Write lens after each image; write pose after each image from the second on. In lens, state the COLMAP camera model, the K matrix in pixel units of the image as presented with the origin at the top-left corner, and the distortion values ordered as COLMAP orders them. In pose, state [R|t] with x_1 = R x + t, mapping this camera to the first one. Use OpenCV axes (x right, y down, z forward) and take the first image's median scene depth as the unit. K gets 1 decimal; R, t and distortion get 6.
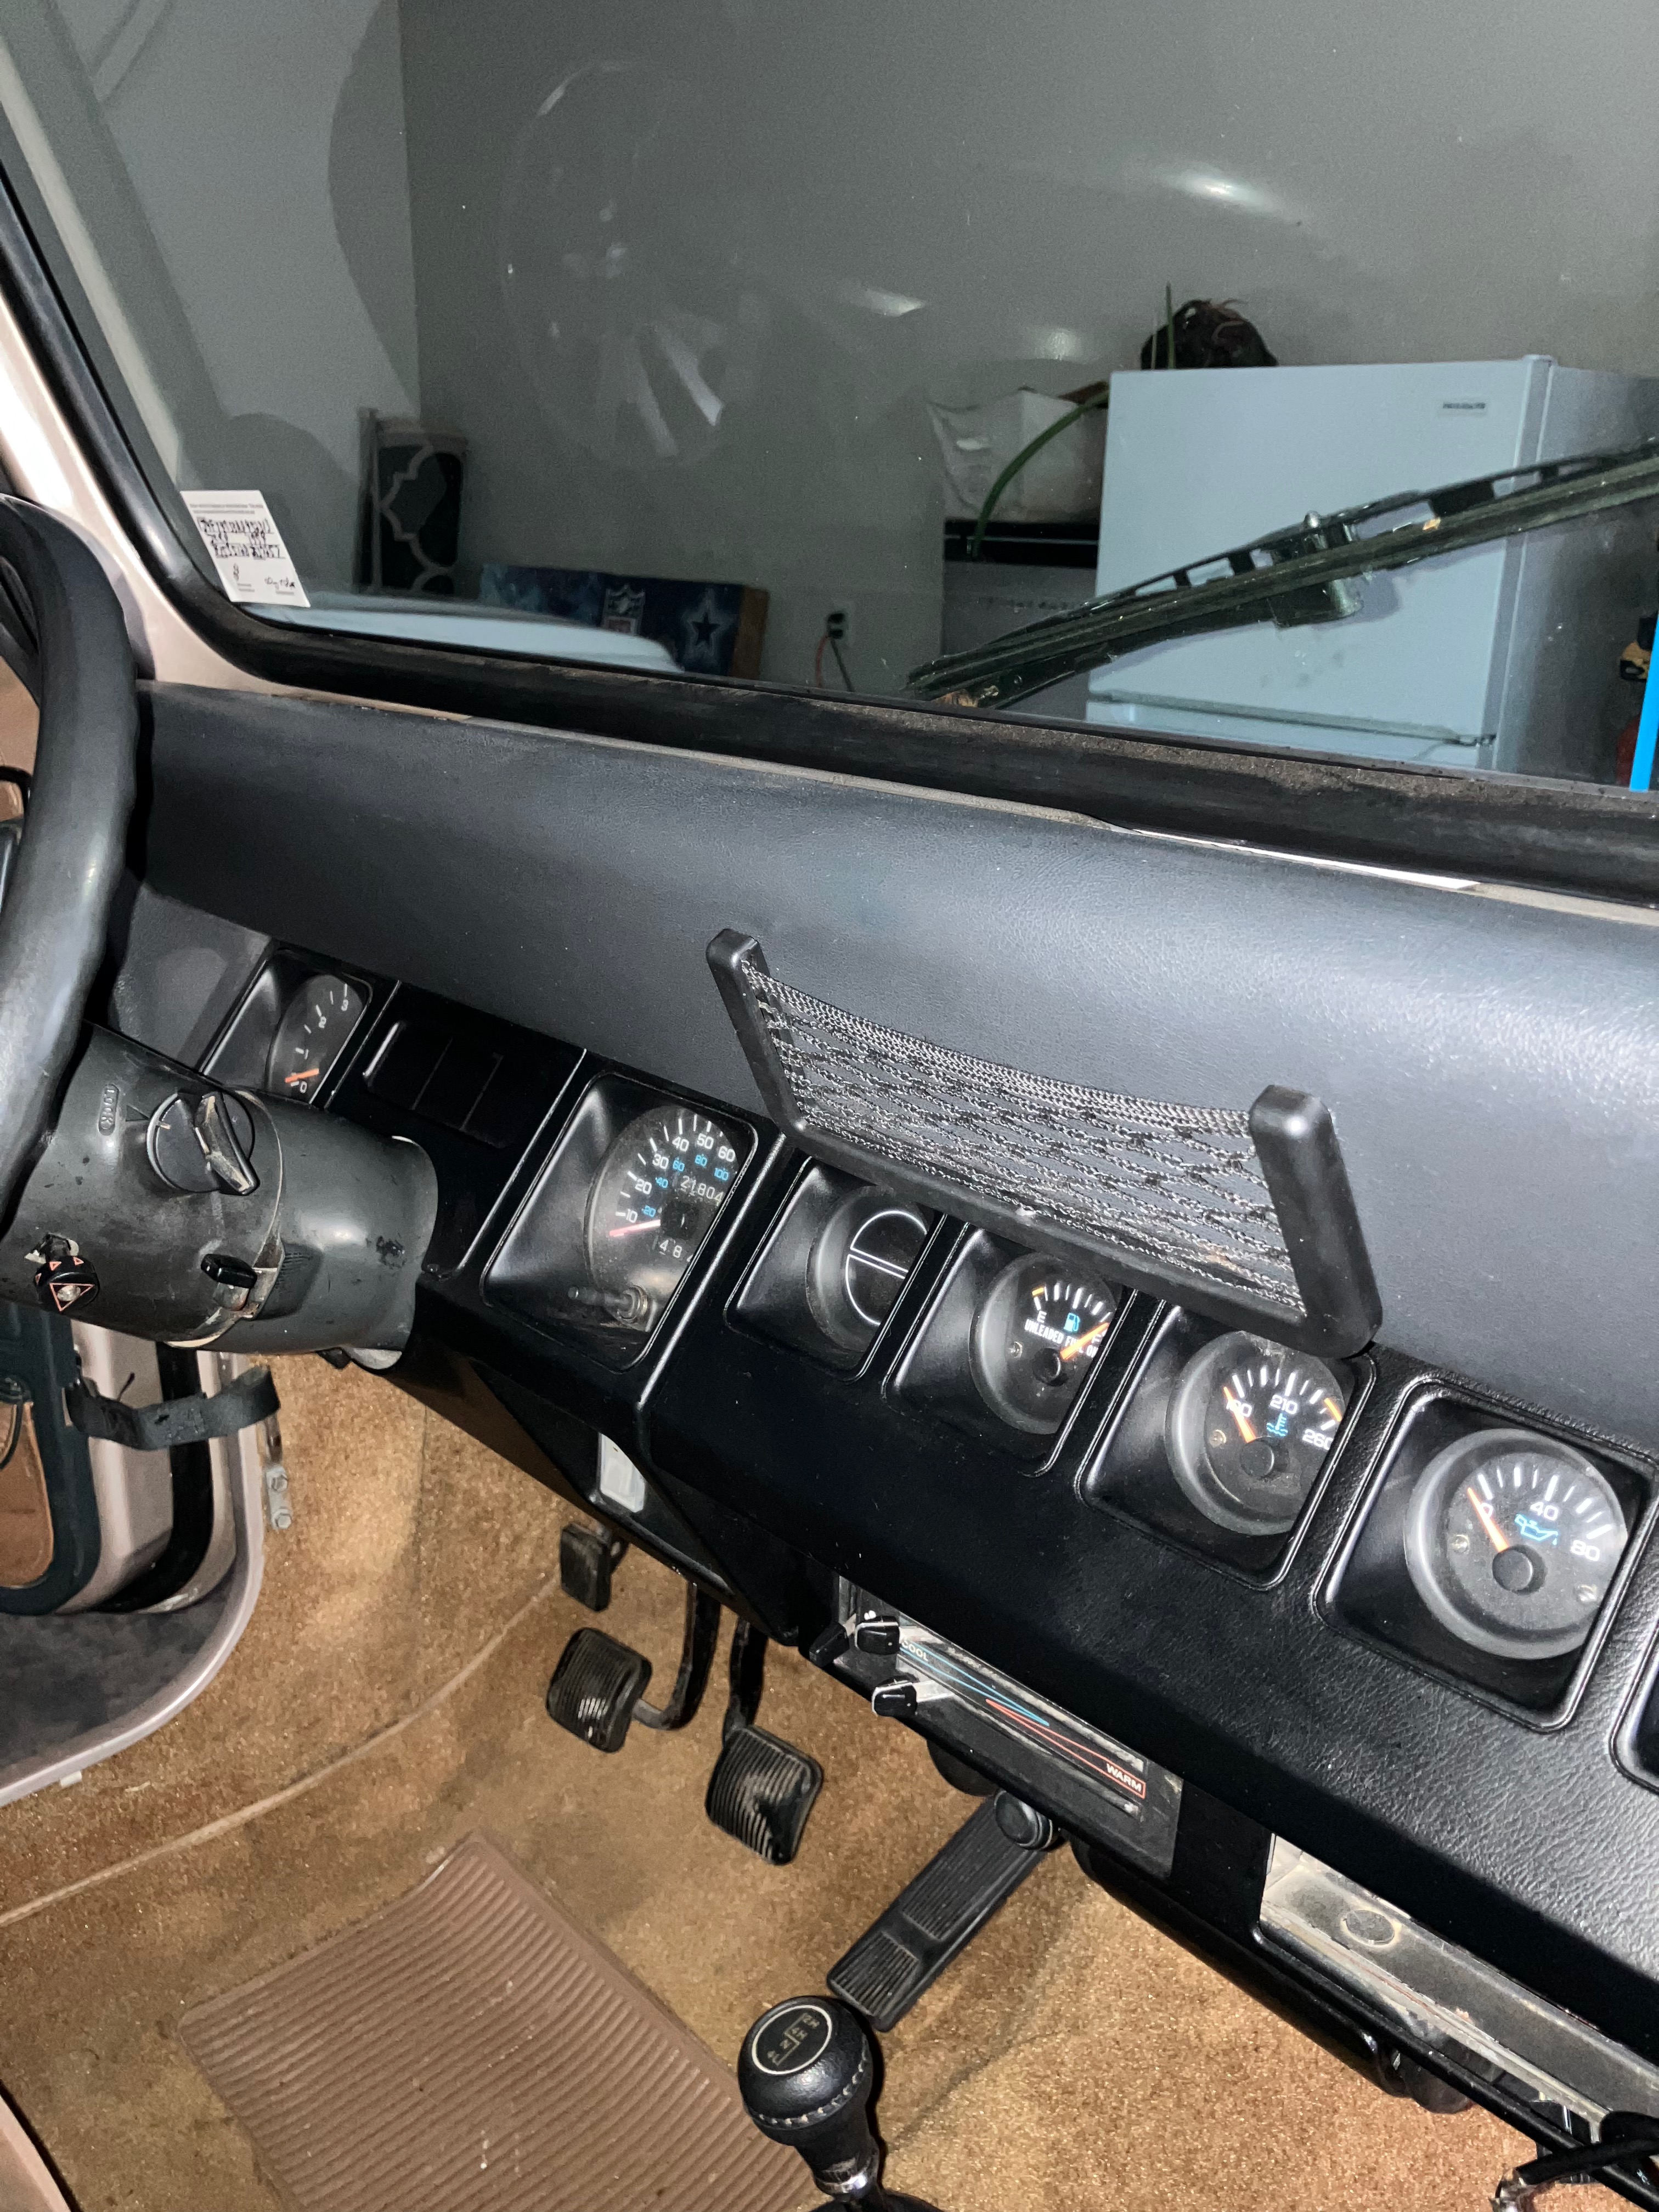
lens RADIAL K [[1806.7, 0, 815.8], [0, 1806.7, 1103.3], [0, 0, 1]] dist [0.066770, -0.071461]
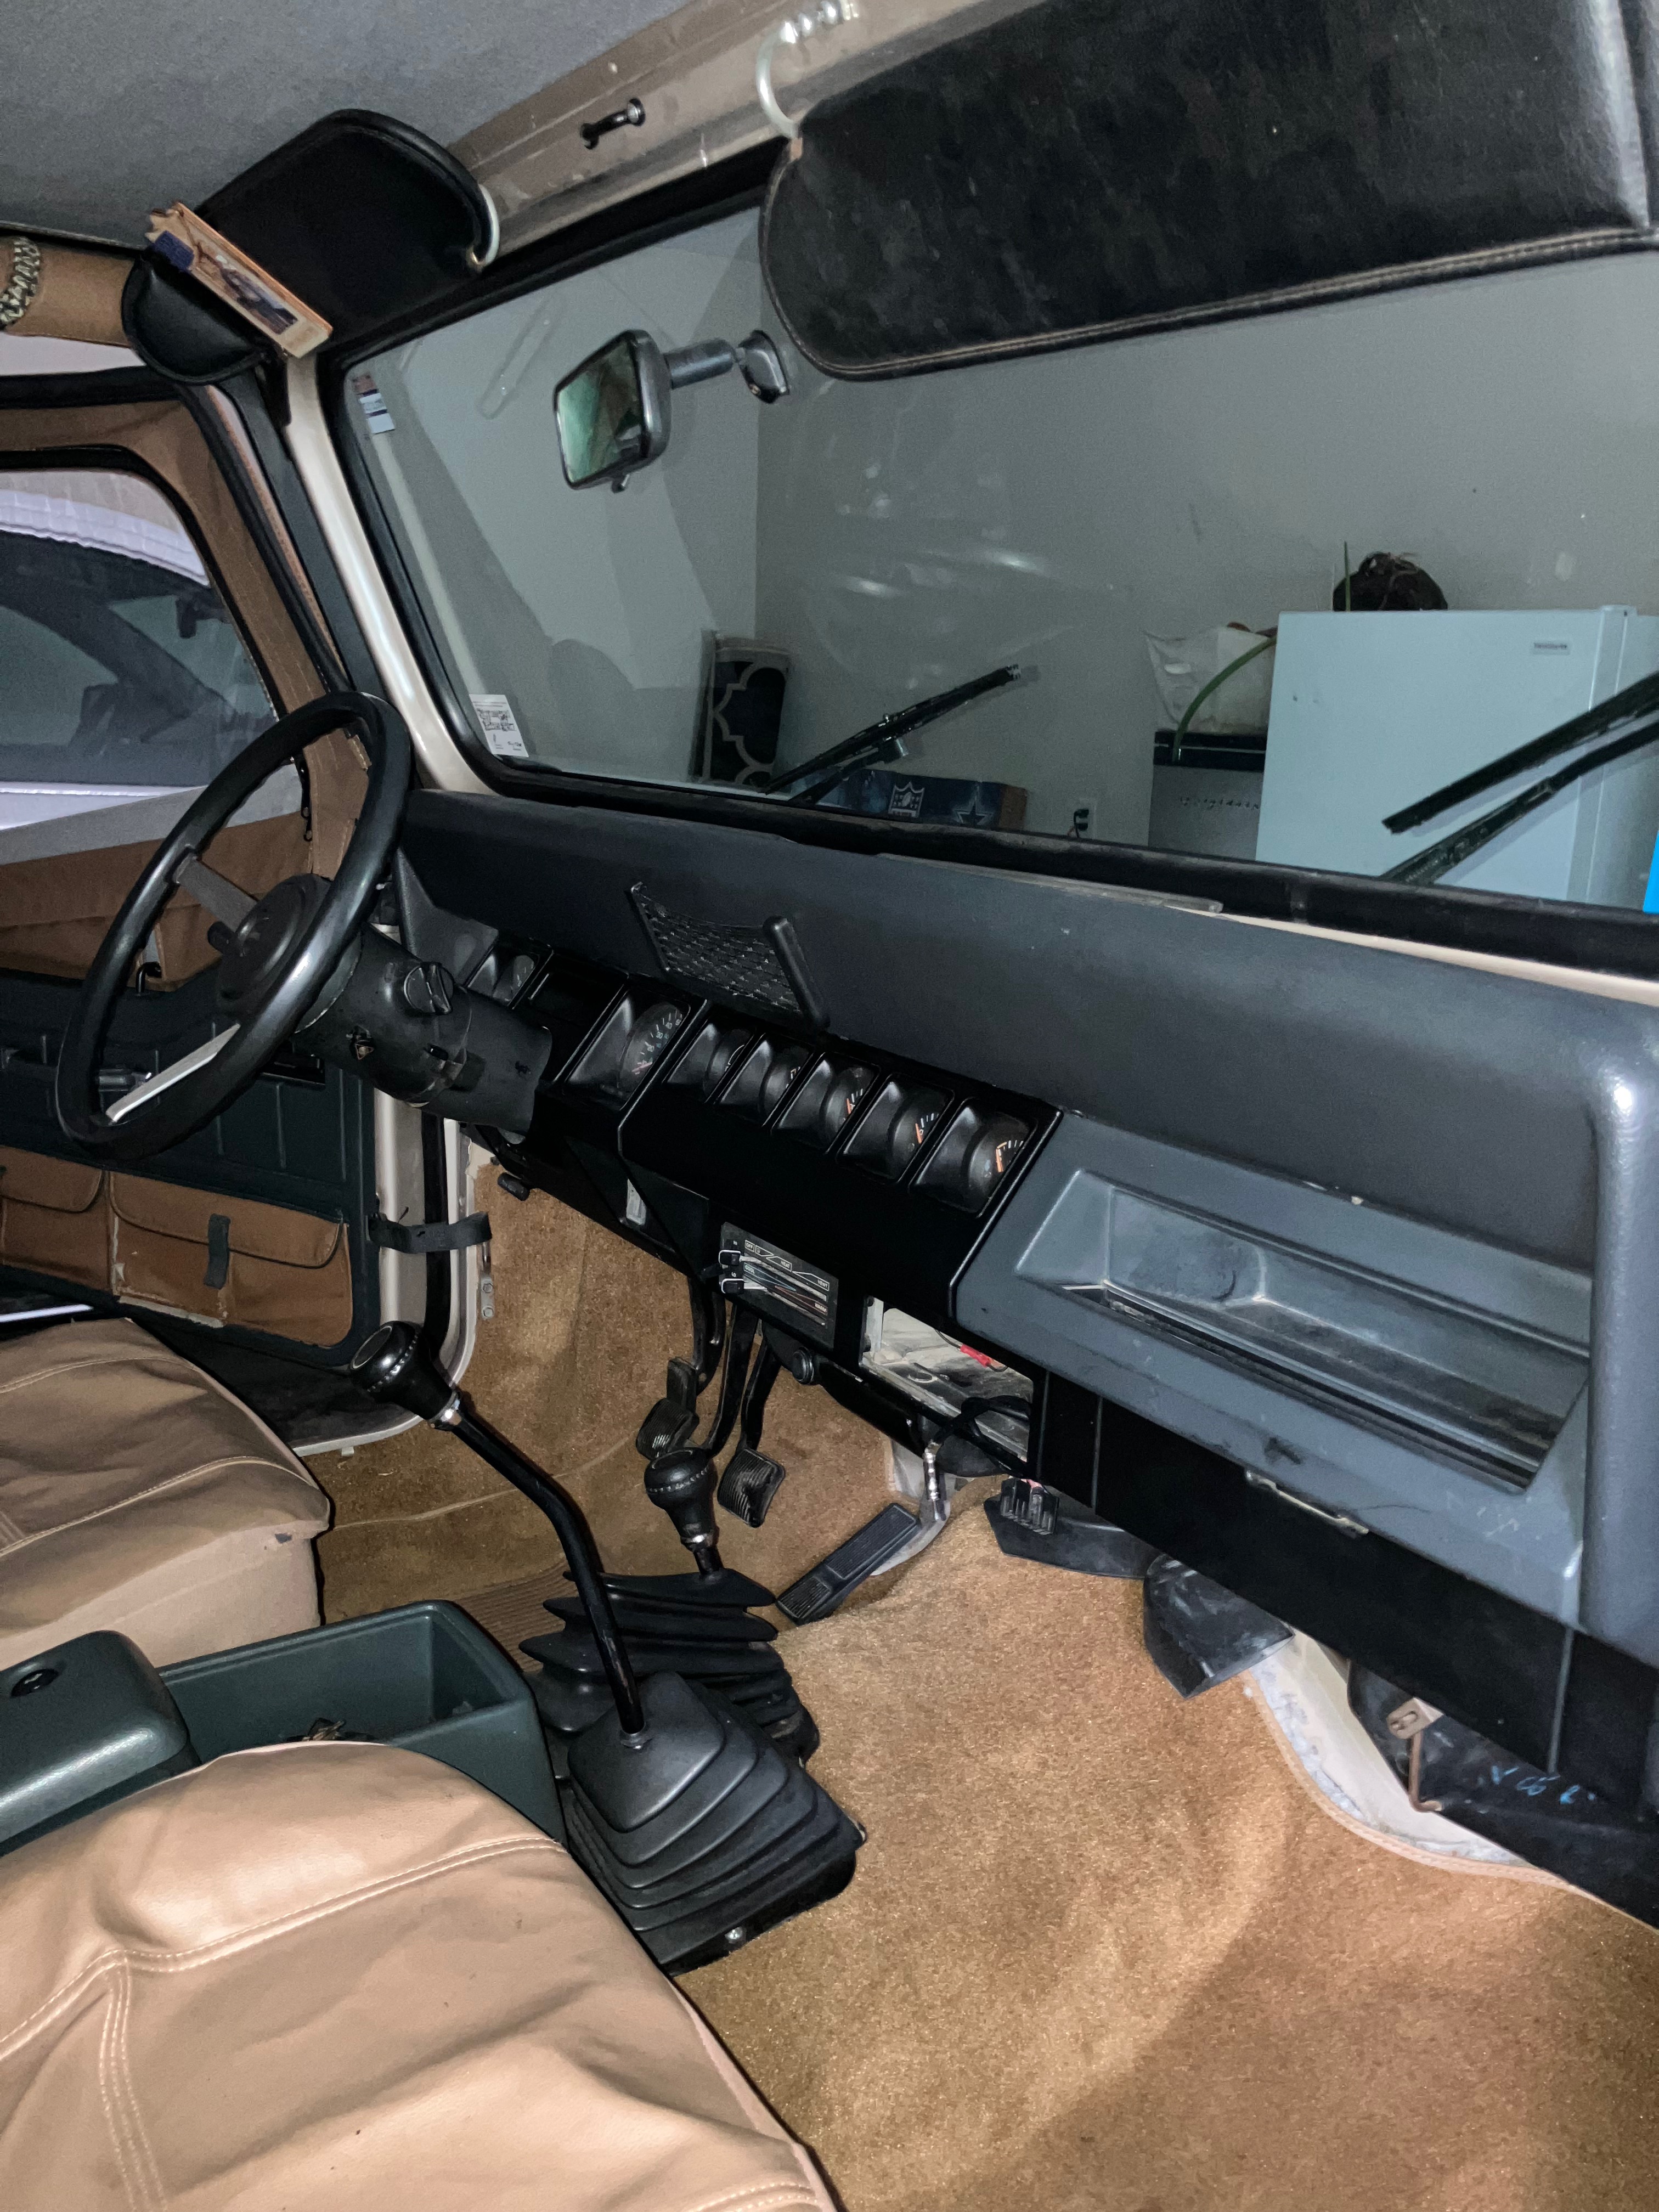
lens RADIAL K [[1644.2, 0, 829.5], [0, 1644.2, 1106.0], [0, 0, 1]] dist [0.183630, -0.243040]
pose [[0.986369, 0.062859, -0.152070, 0.226945], [-0.075821, 0.993827, -0.080993, 0.145586], [0.146040, 0.091419, 0.985046, -0.443706]]
